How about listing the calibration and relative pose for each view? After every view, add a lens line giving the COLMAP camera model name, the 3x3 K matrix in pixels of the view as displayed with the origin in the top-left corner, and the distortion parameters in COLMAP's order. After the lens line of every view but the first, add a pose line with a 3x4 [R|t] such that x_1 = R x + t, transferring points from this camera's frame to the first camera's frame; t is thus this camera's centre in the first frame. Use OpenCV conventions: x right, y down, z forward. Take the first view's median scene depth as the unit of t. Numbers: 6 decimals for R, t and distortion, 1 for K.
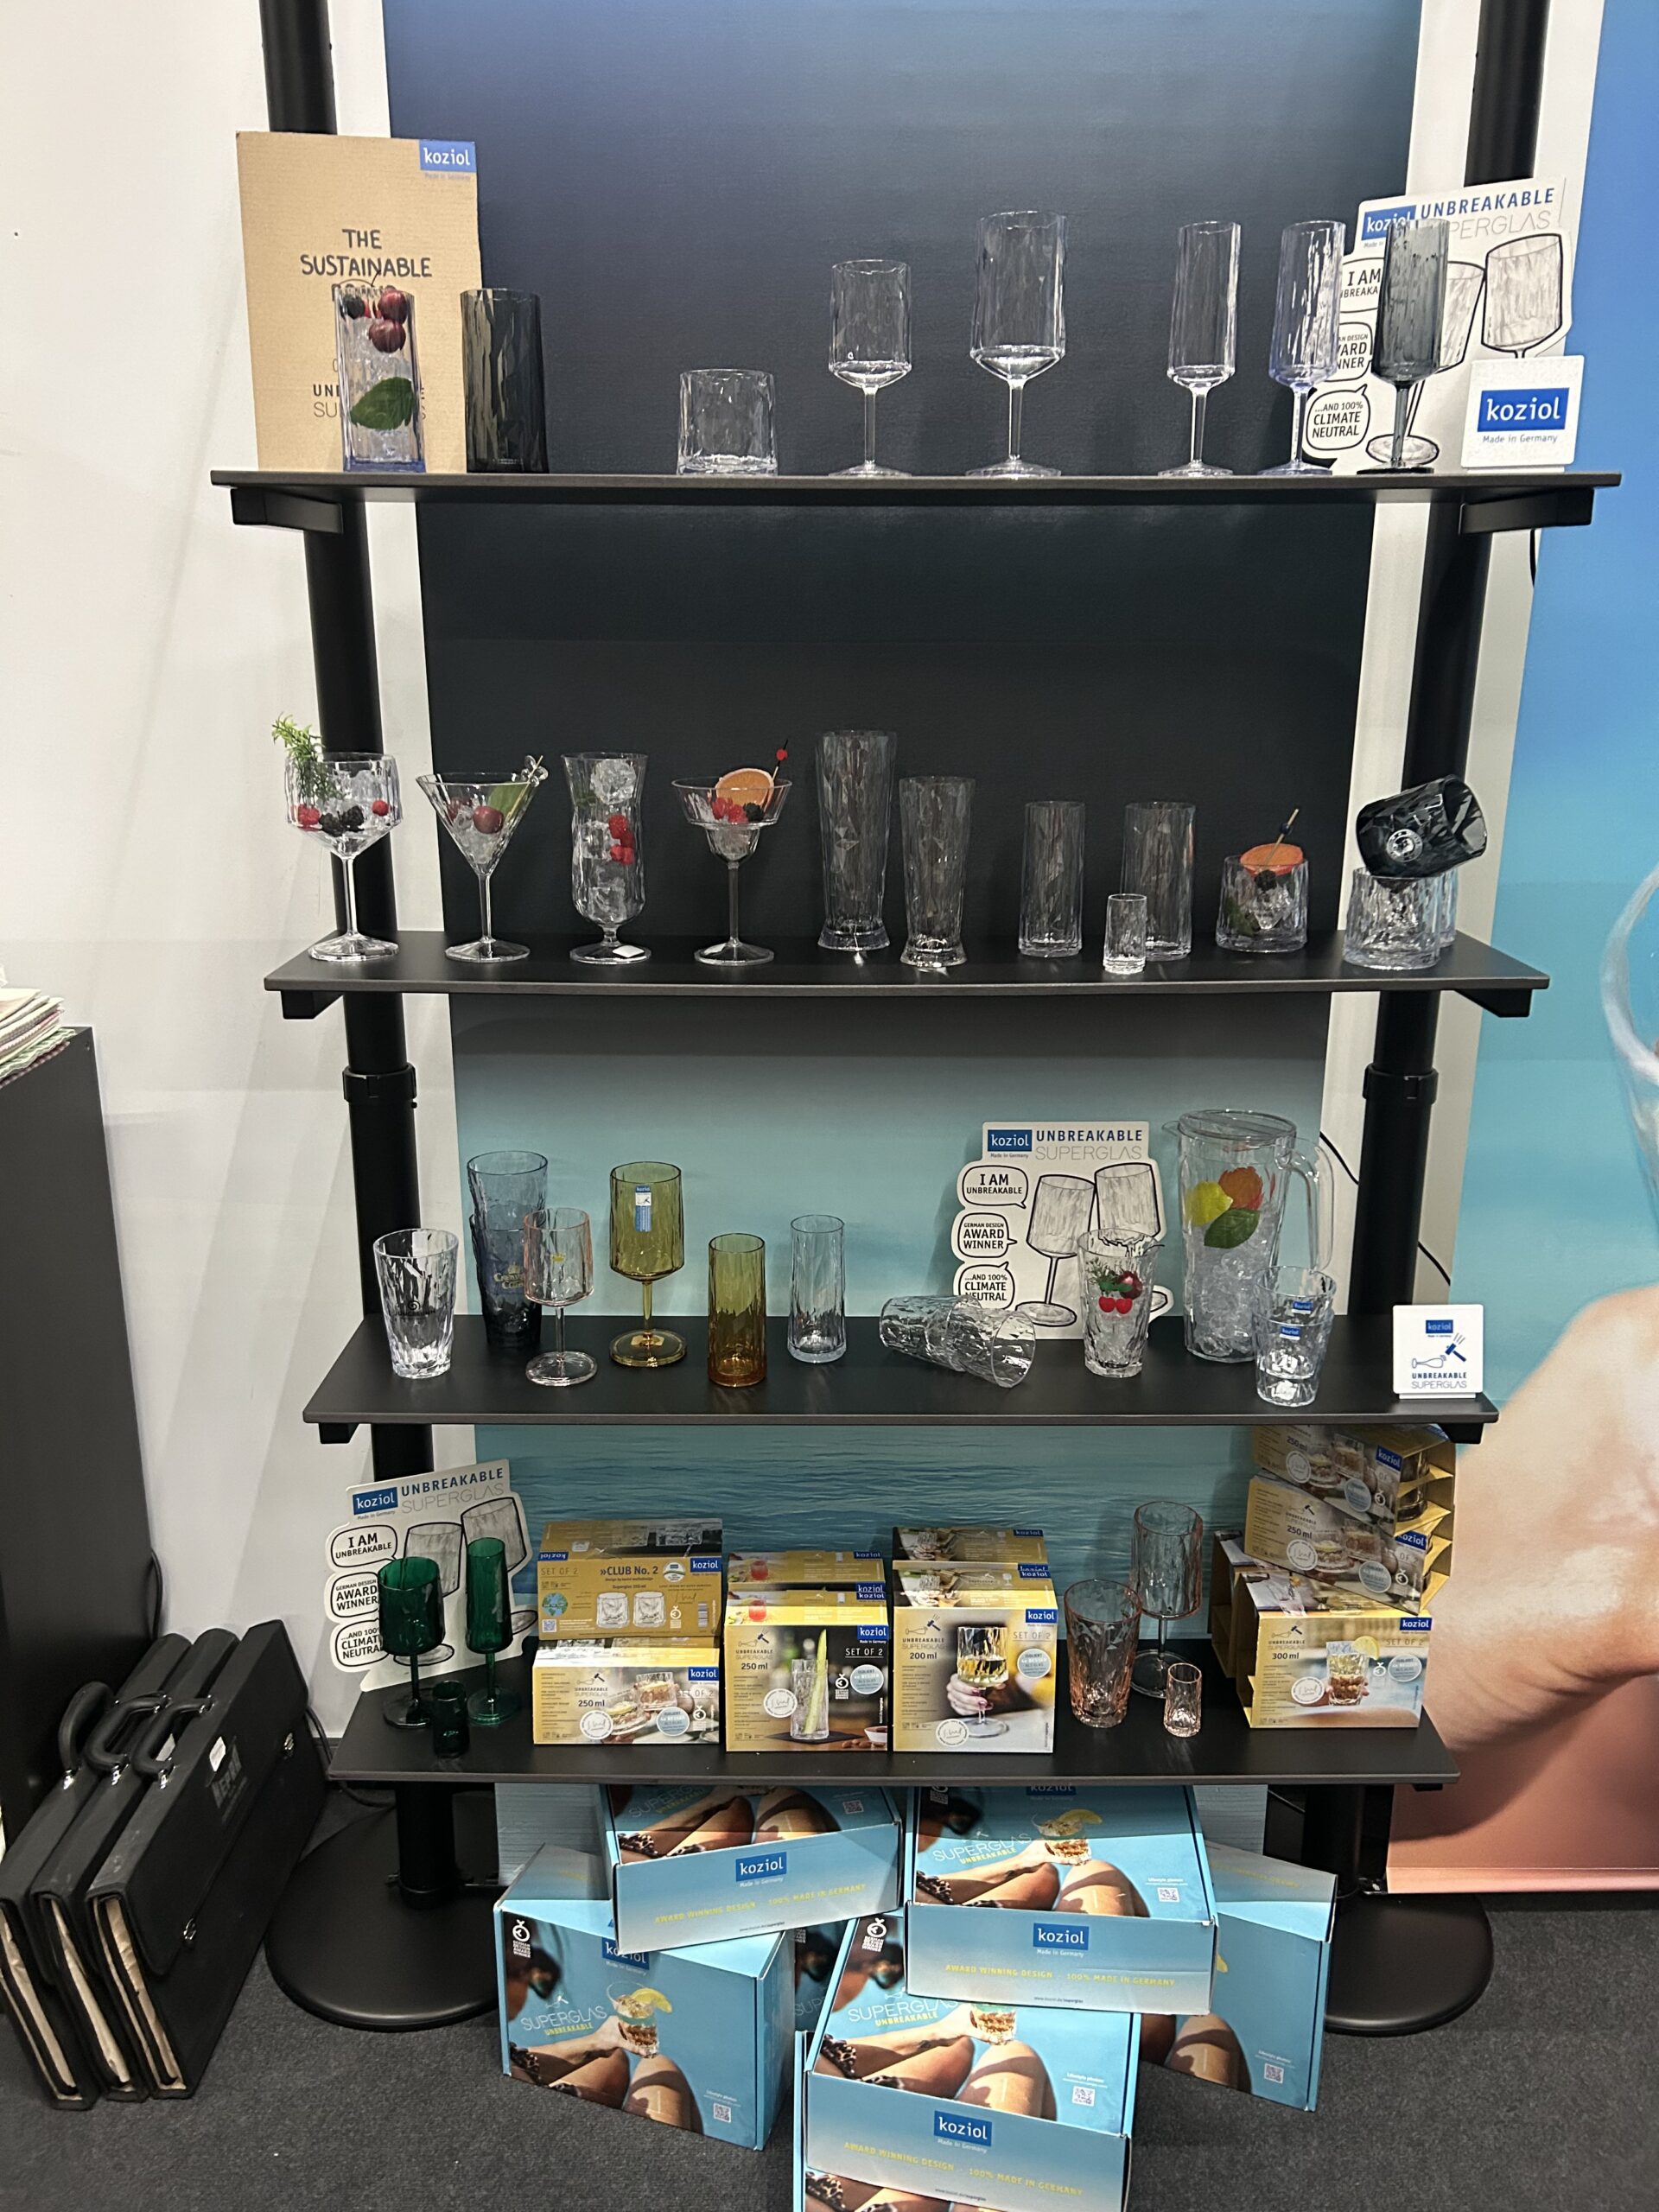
lens RADIAL K [[1665.9, 0, 825.6], [0, 1665.9, 1110.9], [0, 0, 1]] dist [0.047588, -0.049583]
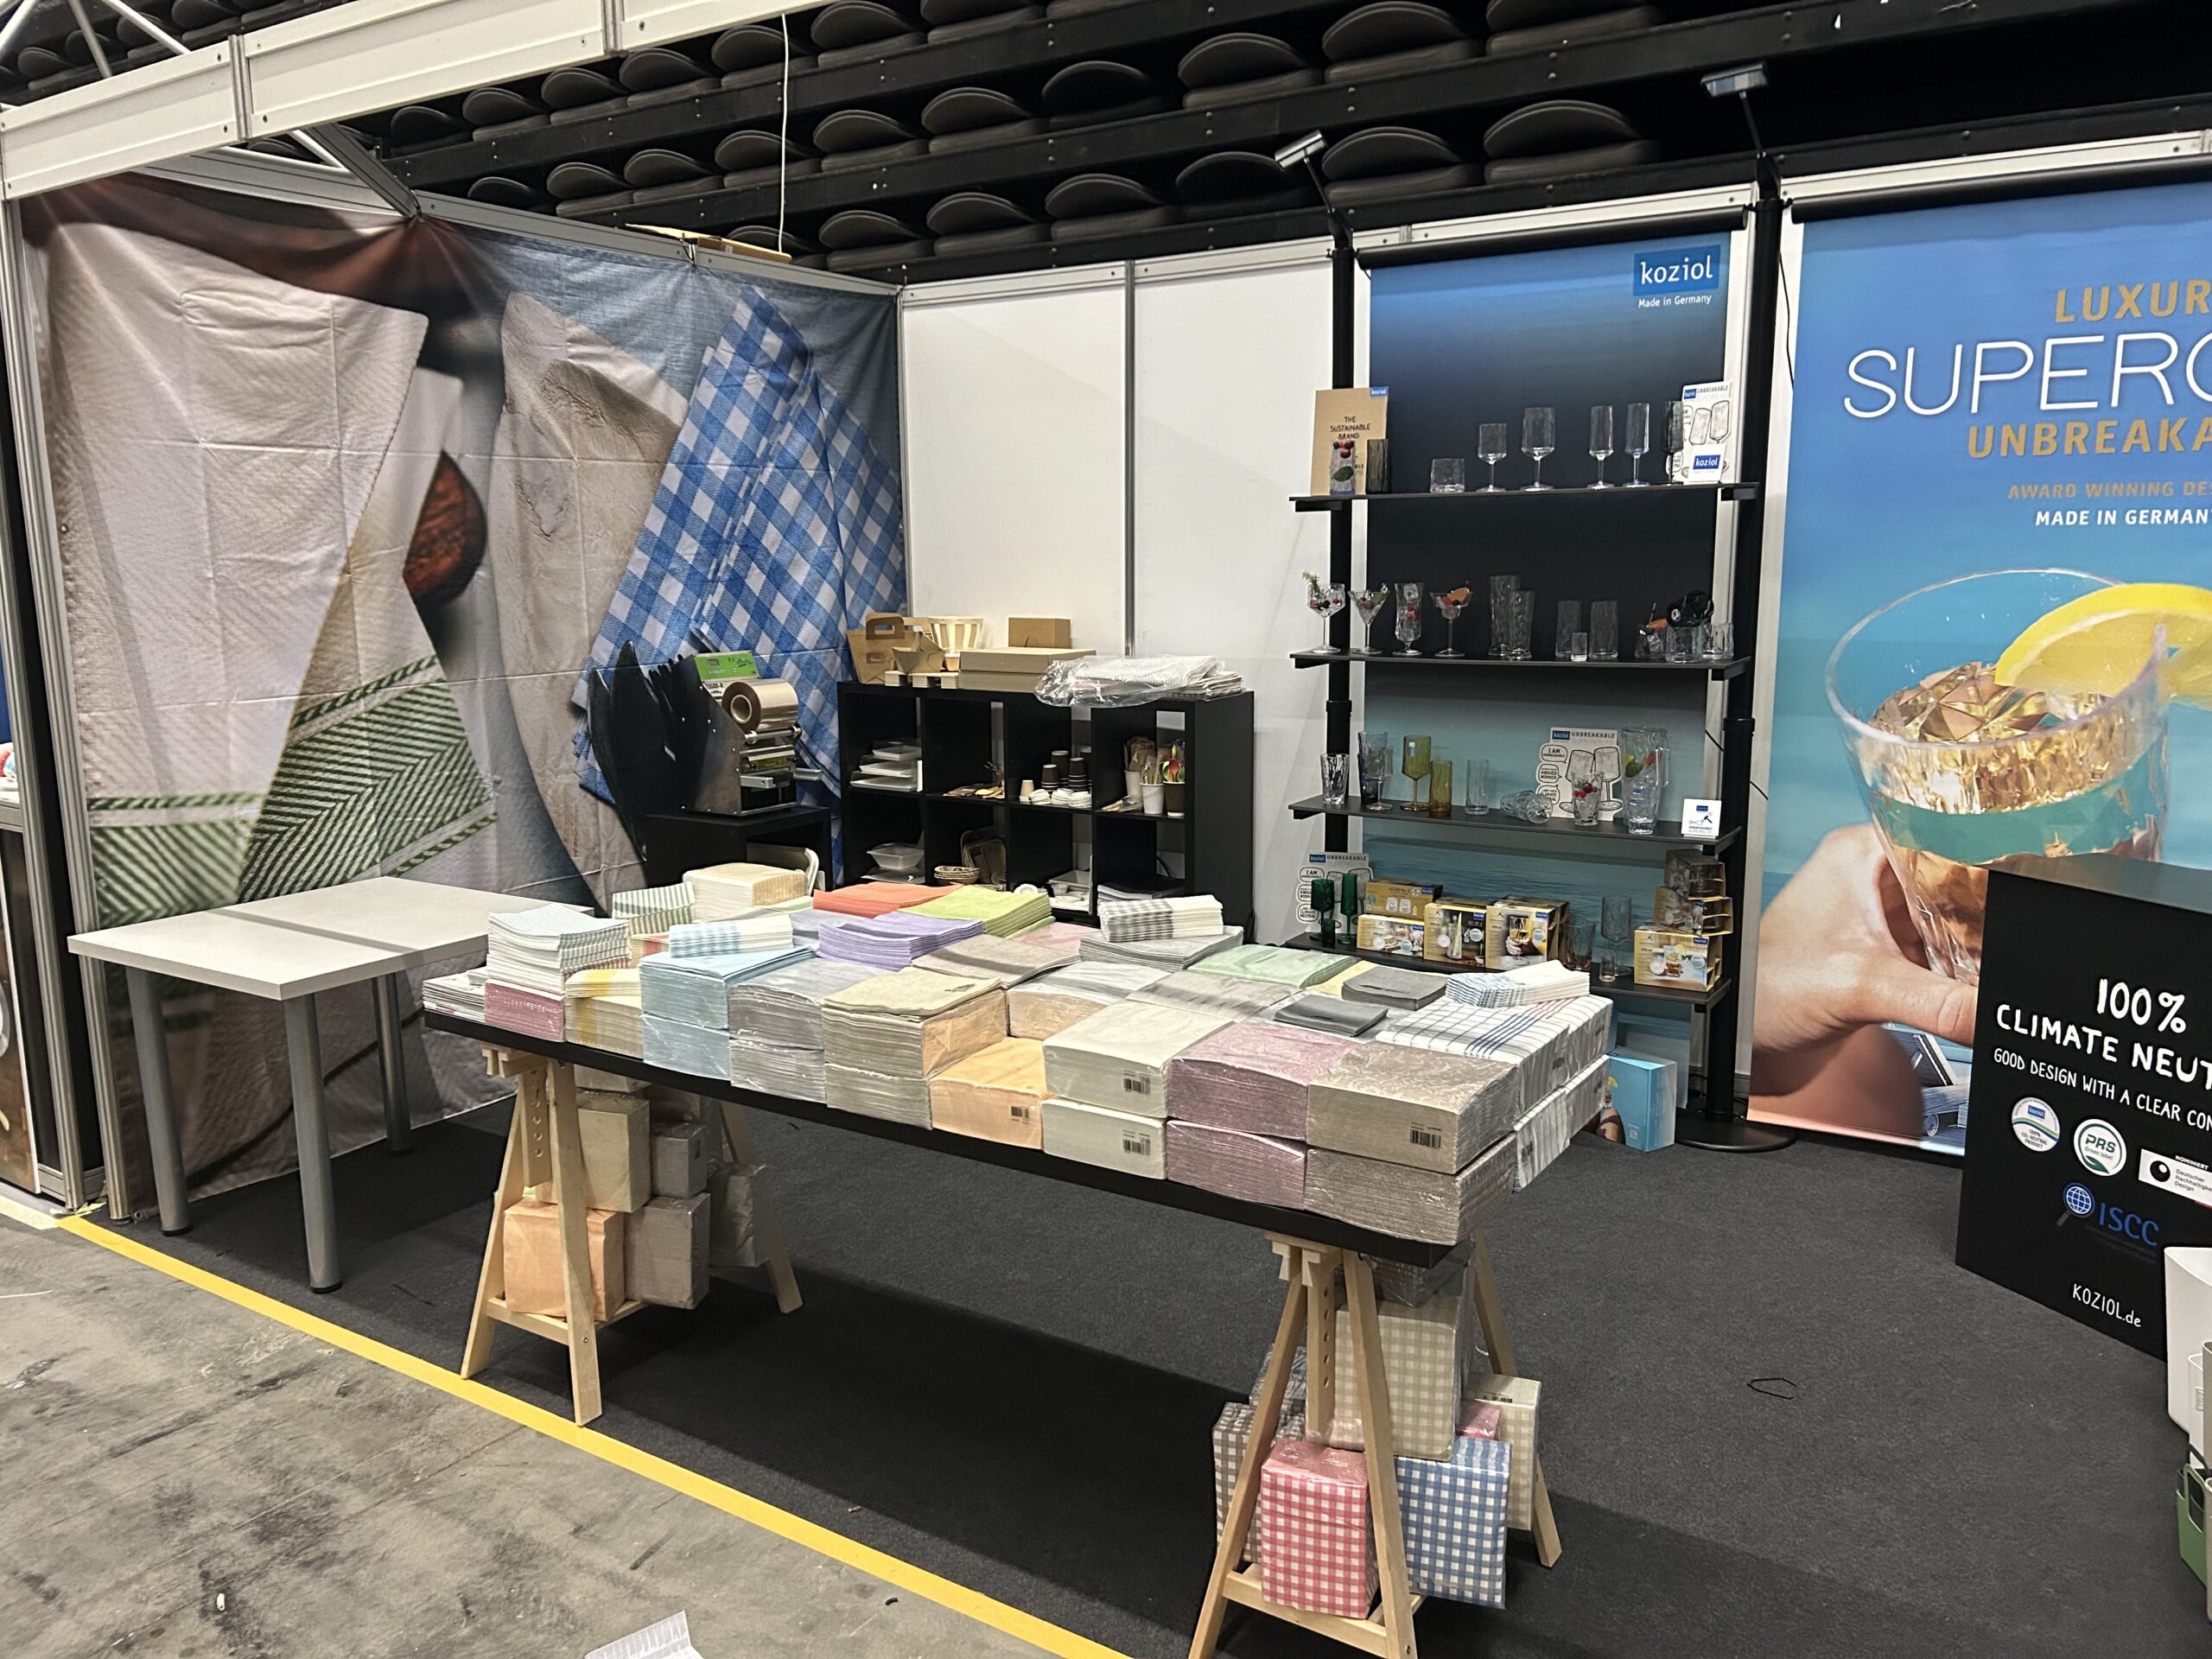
lens RADIAL K [[1665.9, 0, 1095.6], [0, 1665.9, 825.9], [0, 0, 1]] dist [0.047588, -0.049583]
pose [[0.829673, 0.082411, -0.552134, 0.941351], [-0.138296, 0.988556, -0.060261, 0.406036], [0.540849, 0.126355, 0.831575, -1.478353]]
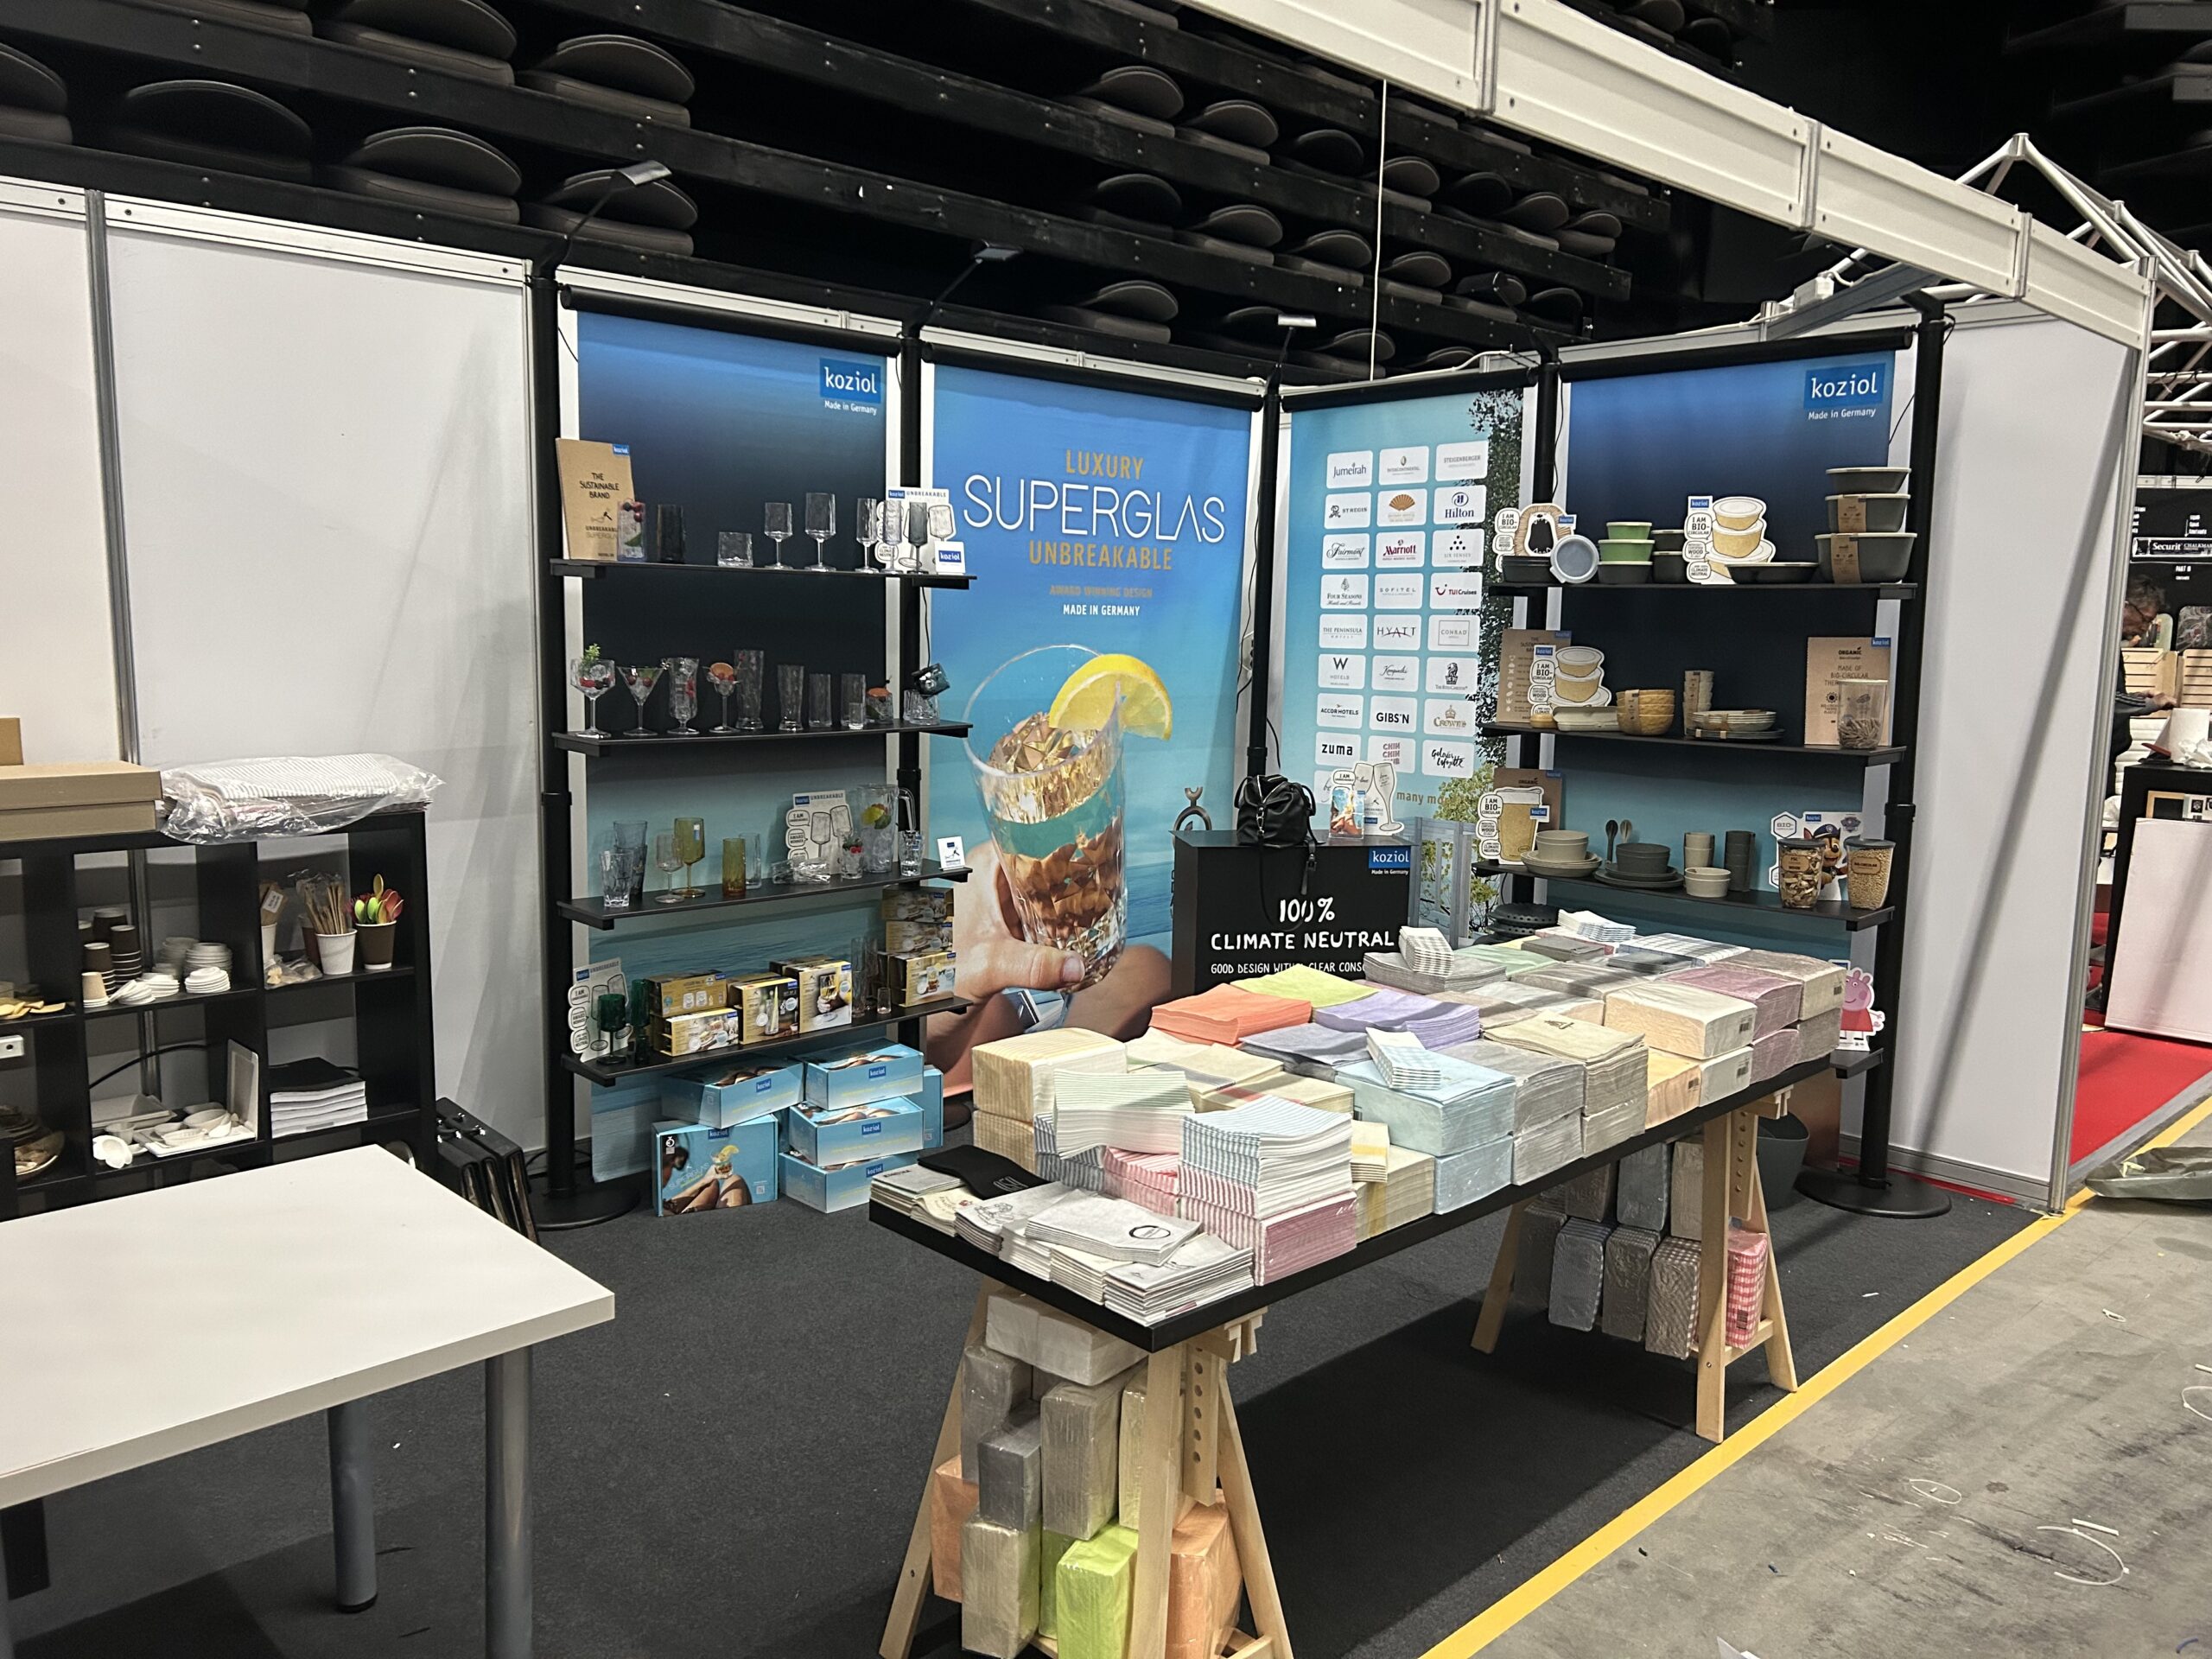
lens RADIAL K [[1647.9, 0, 1106.0], [0, 1647.9, 829.5], [0, 0, 1]] dist [0.166183, -0.414336]
pose [[0.724247, -0.082499, 0.684588, -1.364698], [0.169603, 0.983630, -0.060892, 0.309588], [-0.668357, 0.160208, 0.726383, -1.253300]]
